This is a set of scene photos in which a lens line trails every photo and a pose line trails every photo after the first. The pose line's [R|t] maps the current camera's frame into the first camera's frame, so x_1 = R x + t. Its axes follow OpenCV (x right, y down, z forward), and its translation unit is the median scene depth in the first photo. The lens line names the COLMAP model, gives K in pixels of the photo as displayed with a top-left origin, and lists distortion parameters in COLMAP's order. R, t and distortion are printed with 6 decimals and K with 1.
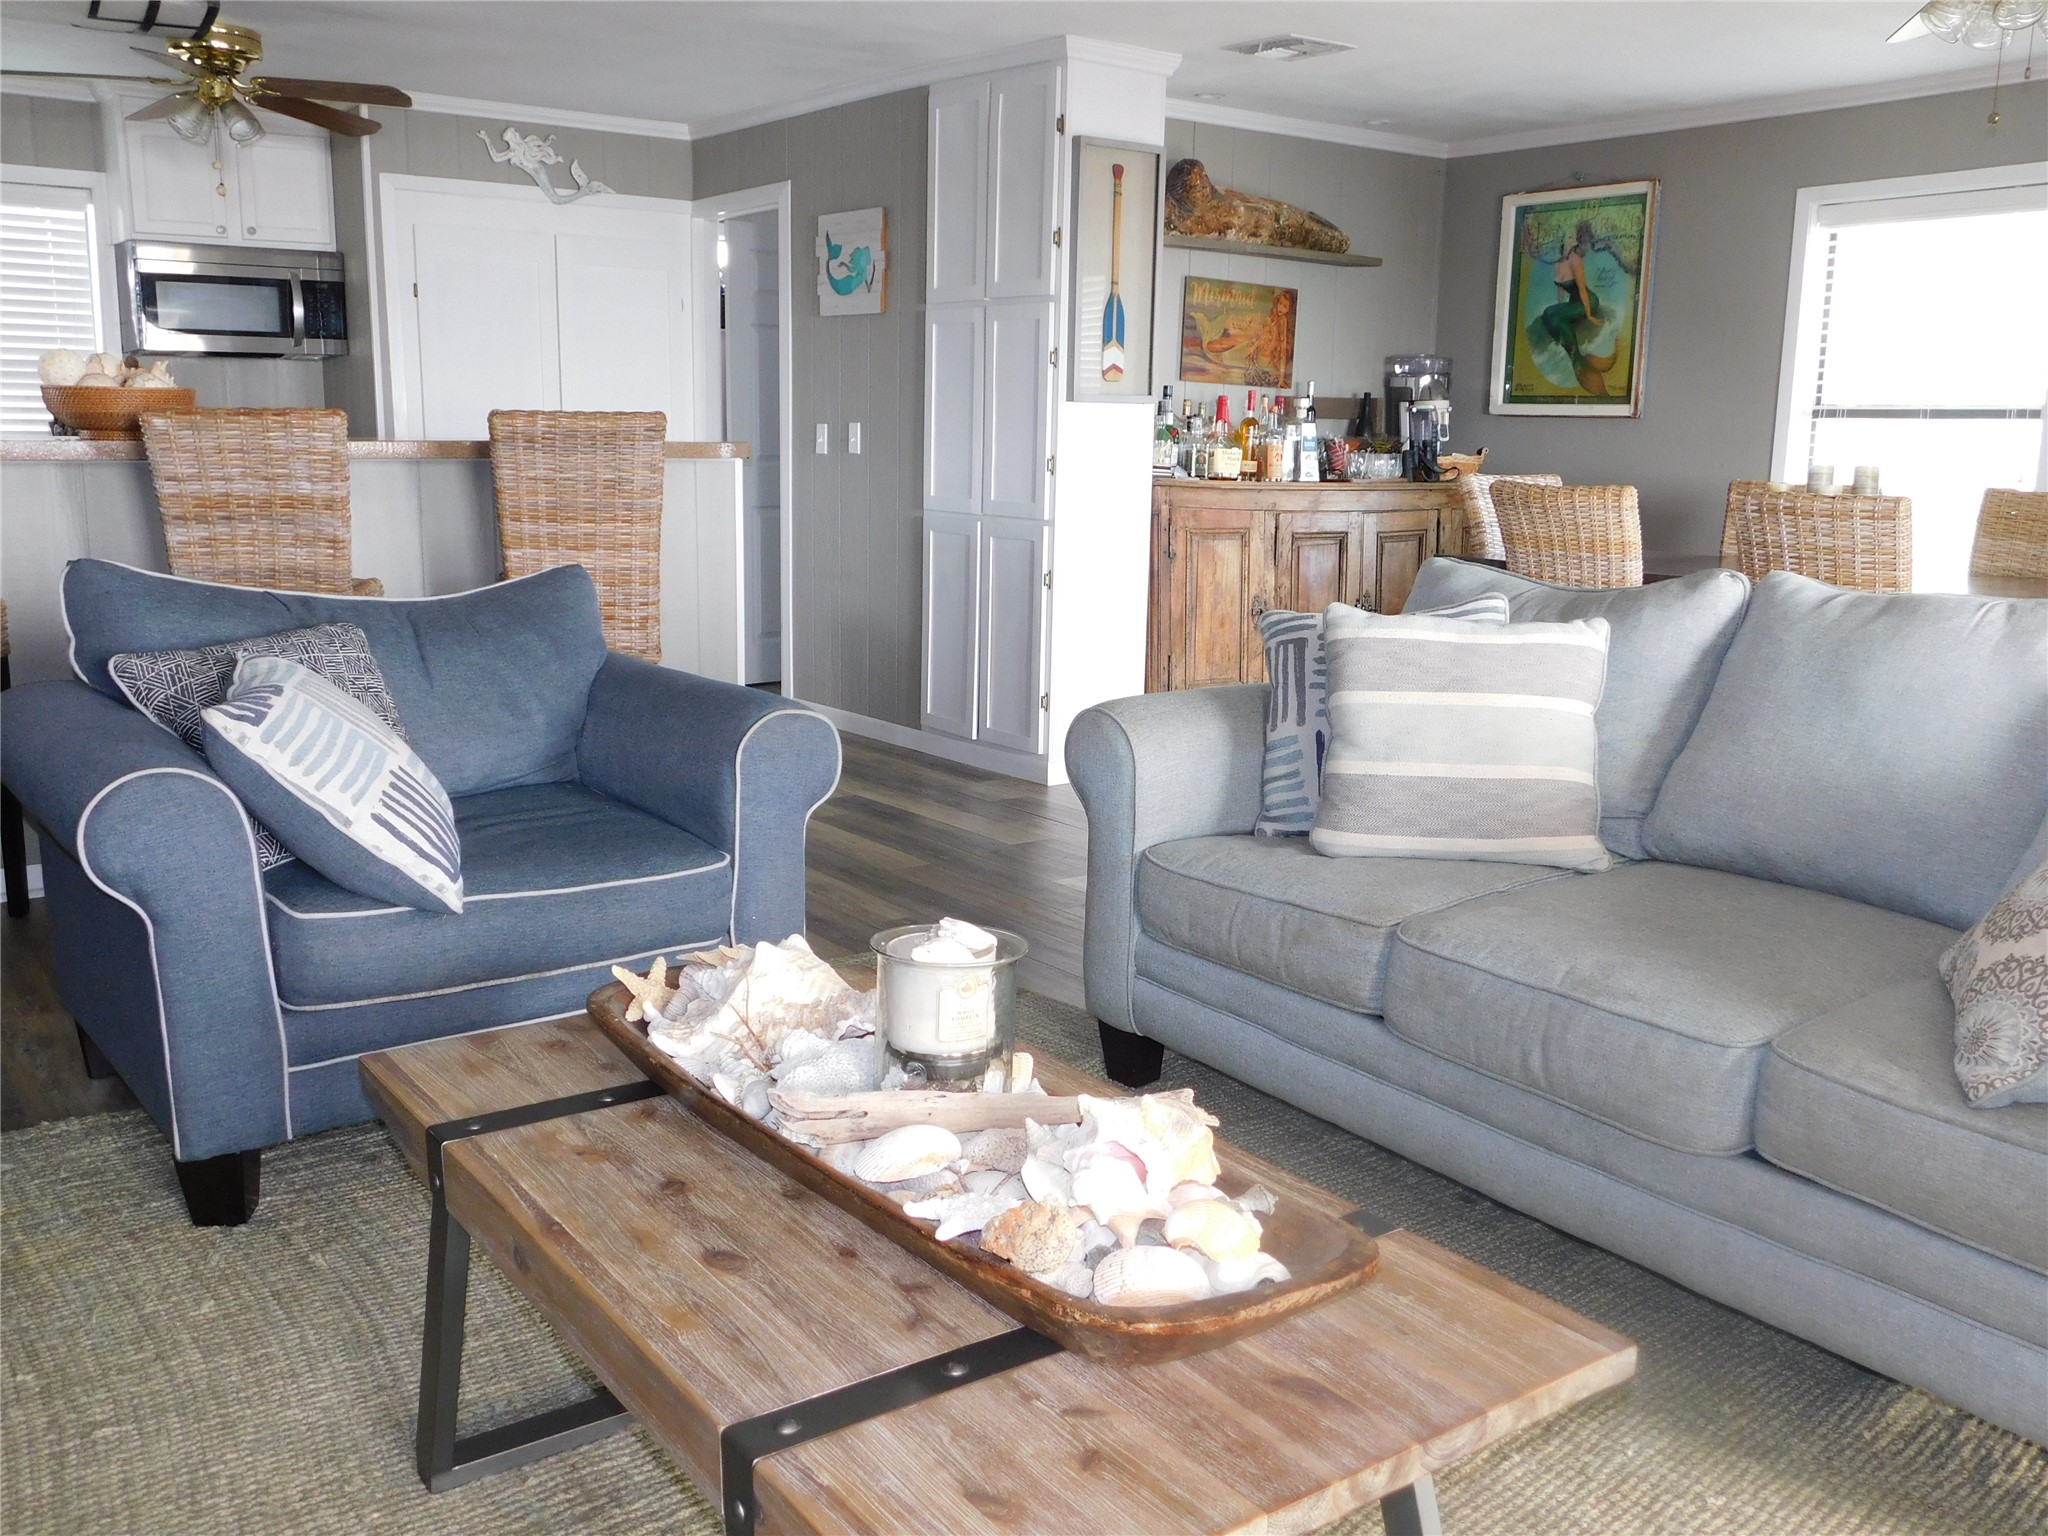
lens RADIAL K [[1798.5, 0, 1024.0], [0, 1798.5, 768.0], [0, 0, 1]] dist [-0.013398, 0.010301]
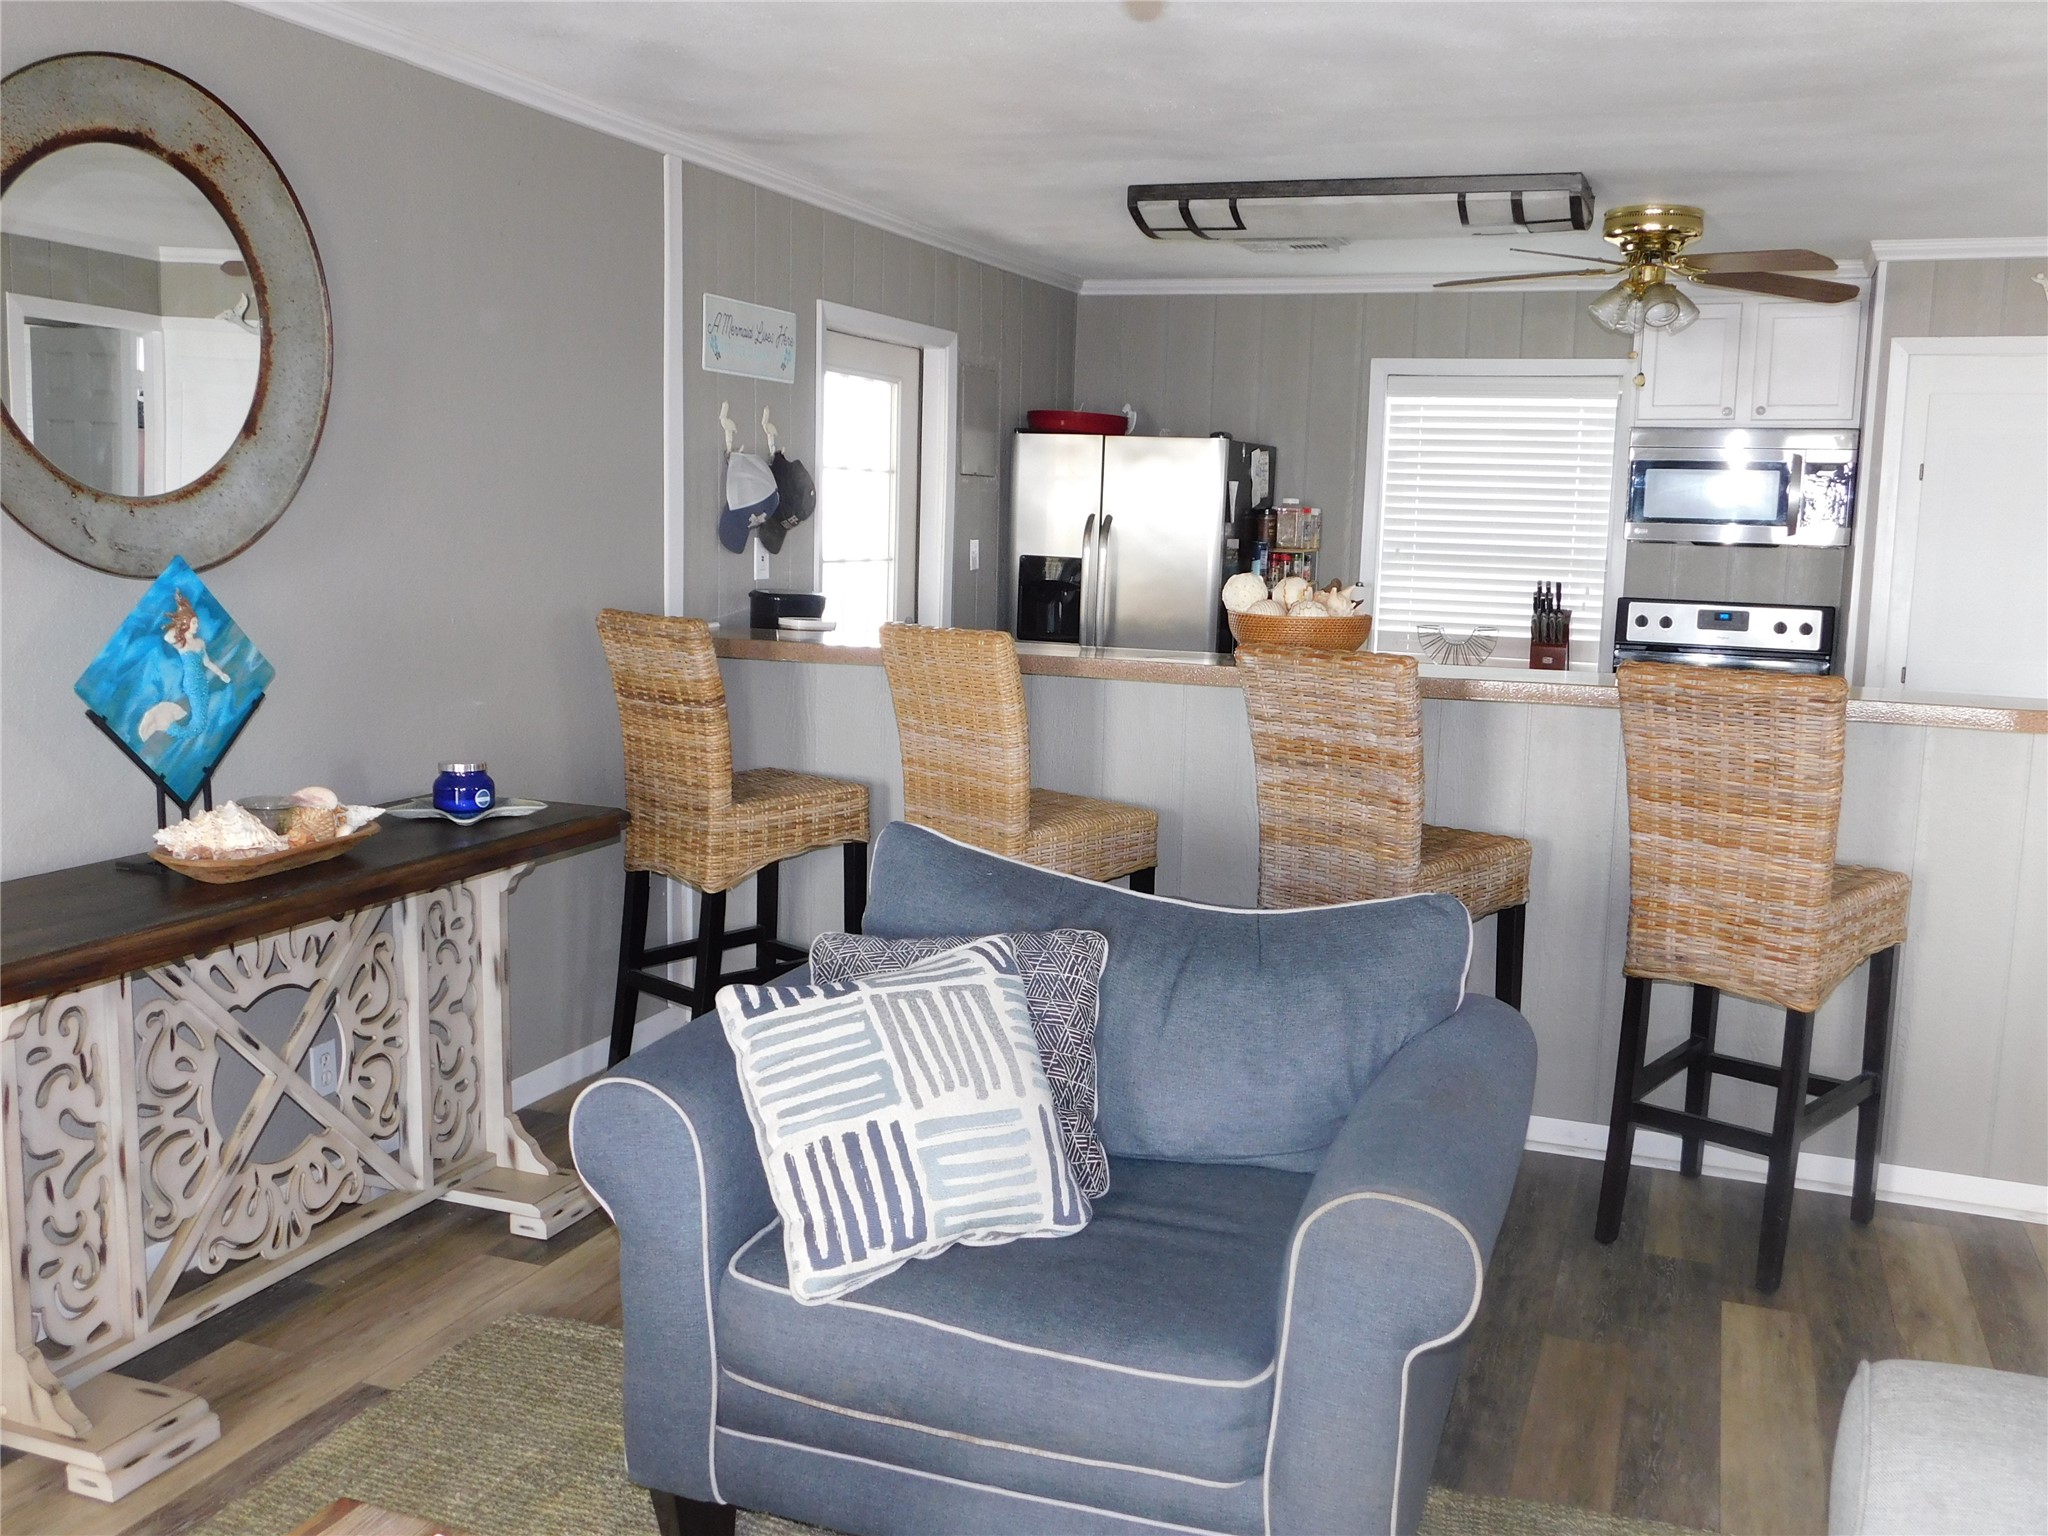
lens RADIAL K [[1772.6, 0, 1028.0], [0, 1772.6, 773.8], [0, 0, 1]] dist [-0.020517, -0.001750]
pose [[0.535214, 0.122740, -0.835752, 0.144500], [-0.175820, 0.983905, 0.031903, -0.081382], [0.826216, 0.129867, 0.548180, 0.224778]]
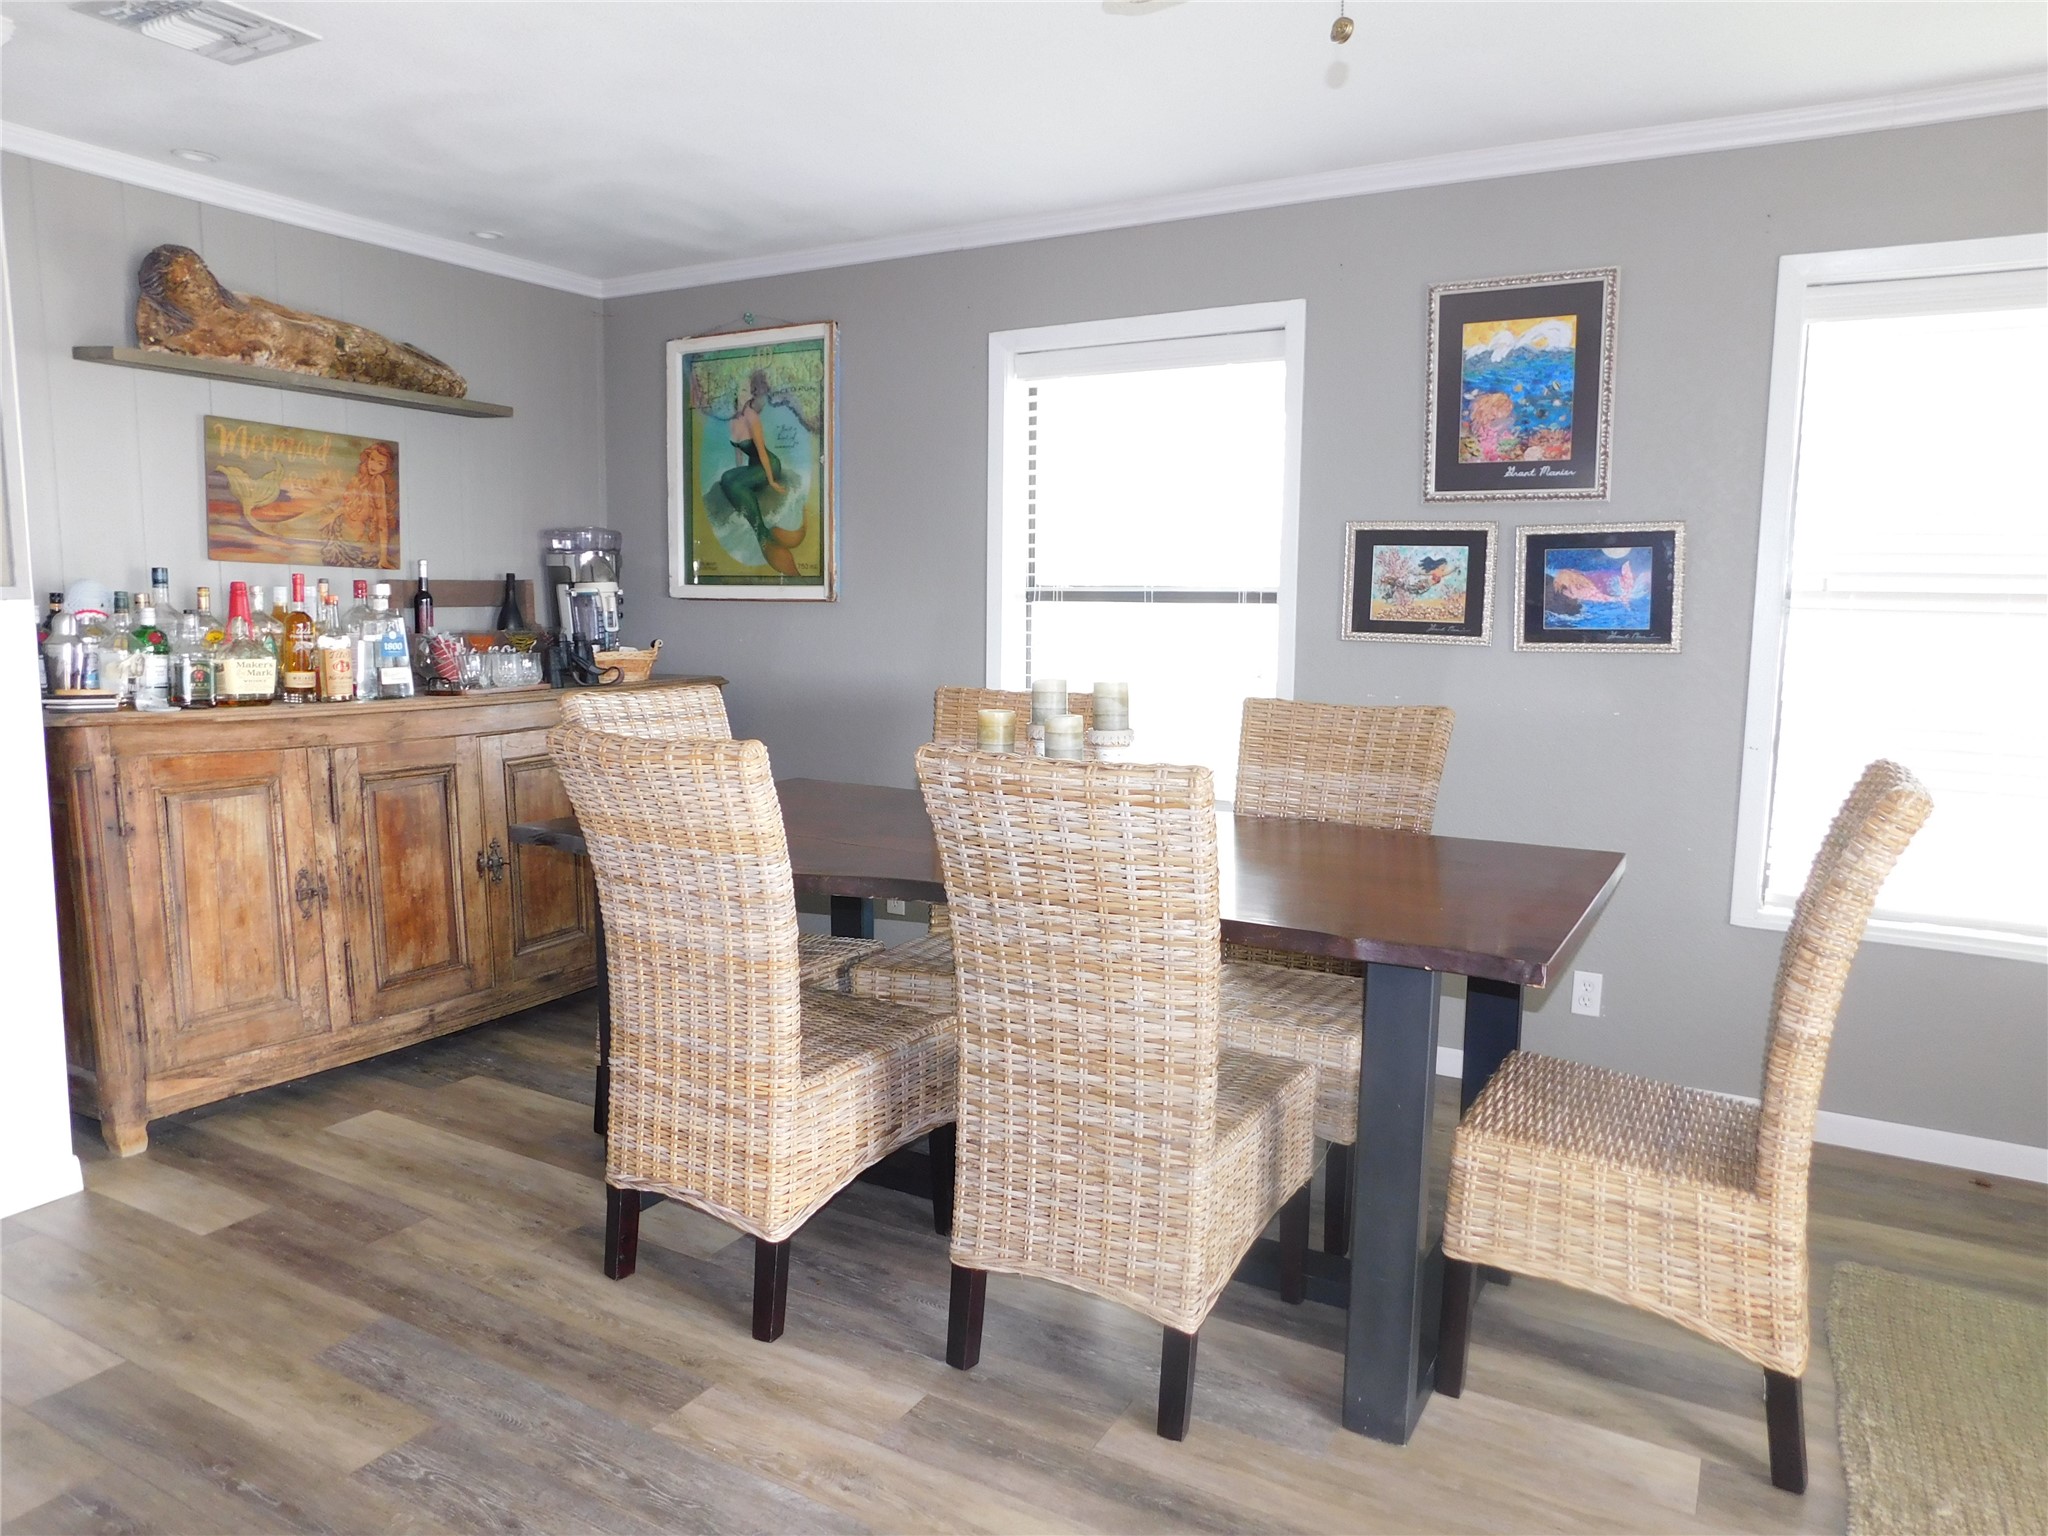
lens RADIAL K [[1362.4, 0, 1031.1], [0, 1362.4, 758.1], [0, 0, 1]] dist [-0.065908, 0.056159]
pose [[0.914430, -0.057038, 0.400705, 0.171242], [0.082474, 0.995508, -0.046504, -0.087125], [-0.396252, 0.075573, 0.915026, 0.397282]]
